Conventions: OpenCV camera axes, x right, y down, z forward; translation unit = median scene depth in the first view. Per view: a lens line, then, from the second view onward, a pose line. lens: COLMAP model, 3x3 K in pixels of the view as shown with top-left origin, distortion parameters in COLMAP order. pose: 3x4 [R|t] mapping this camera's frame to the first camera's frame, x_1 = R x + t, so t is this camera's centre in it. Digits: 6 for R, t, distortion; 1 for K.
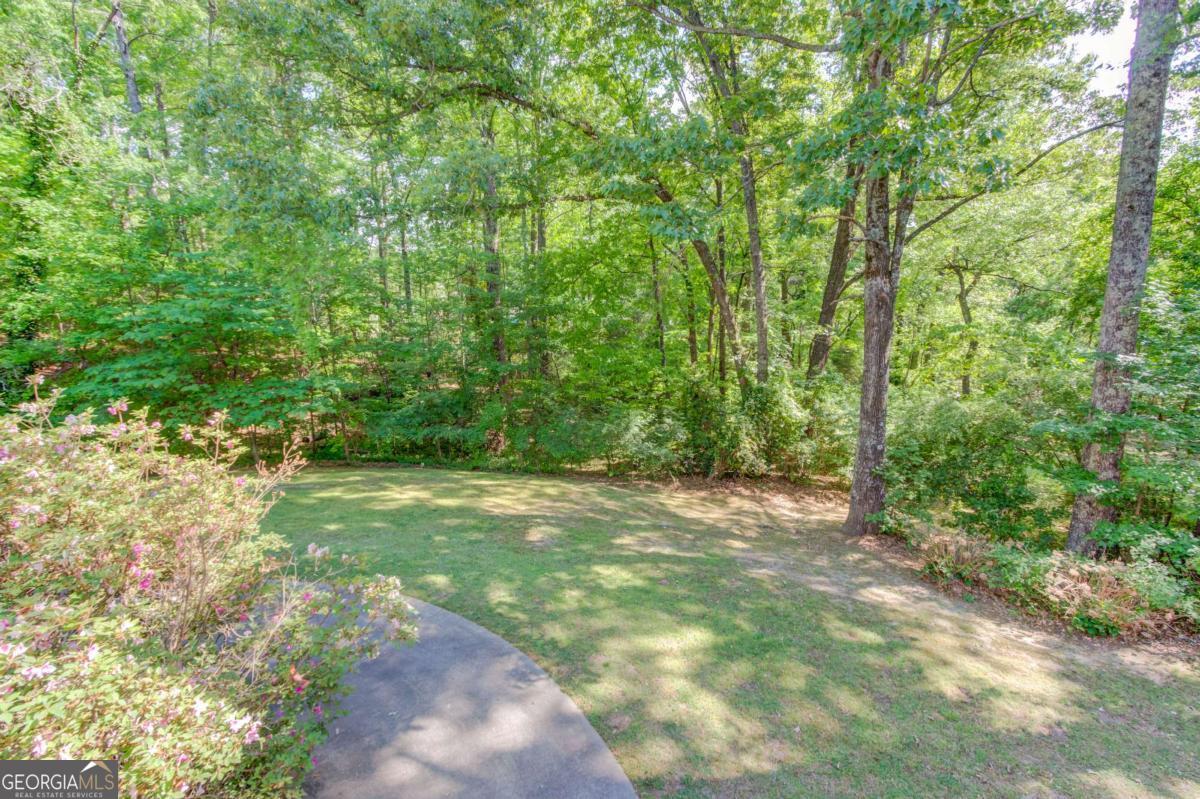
lens RADIAL K [[544.9, 0, 600.8], [0, 544.9, 396.5], [0, 0, 1]] dist [0.028318, 0.001063]
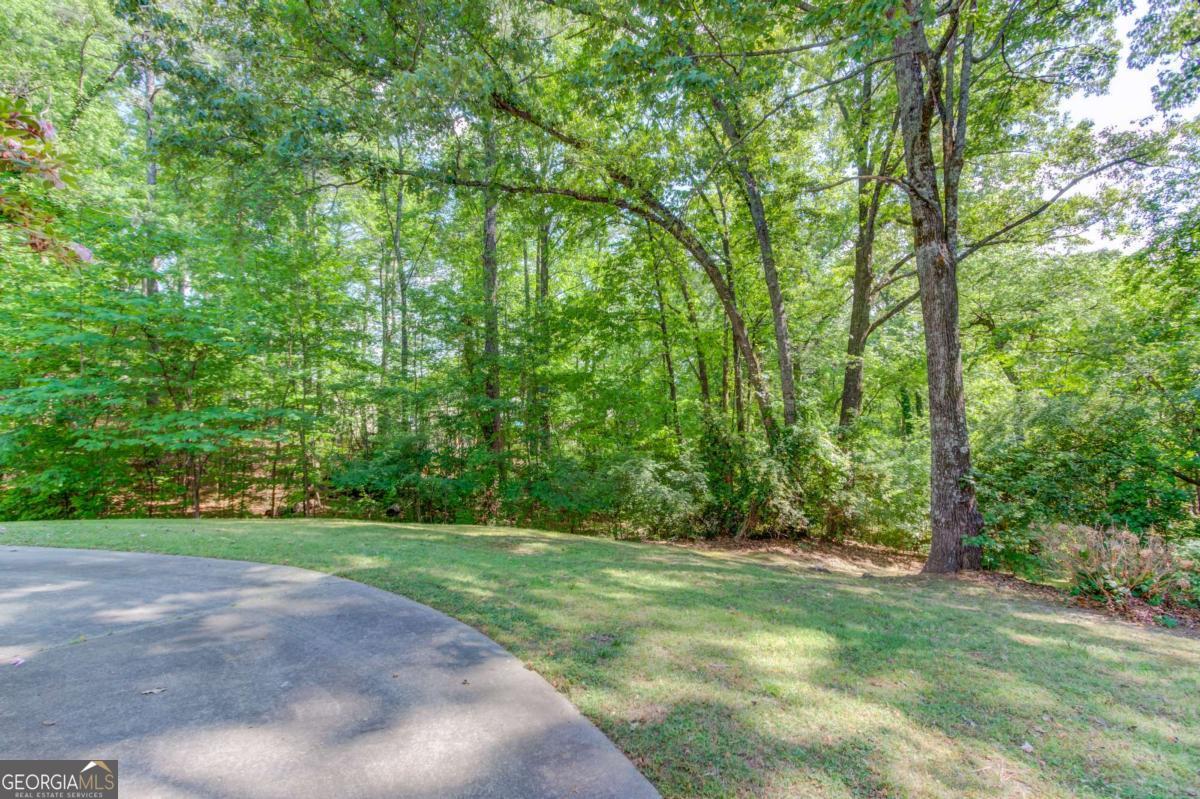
lens RADIAL K [[544.9, 0, 600.8], [0, 544.9, 396.5], [0, 0, 1]] dist [0.028318, 0.001063]
pose [[0.999972, -0.002310, -0.007129, 0.000196], [0.000512, 0.970143, -0.242533, 0.143674], [0.007476, 0.242522, 0.970117, 0.151639]]
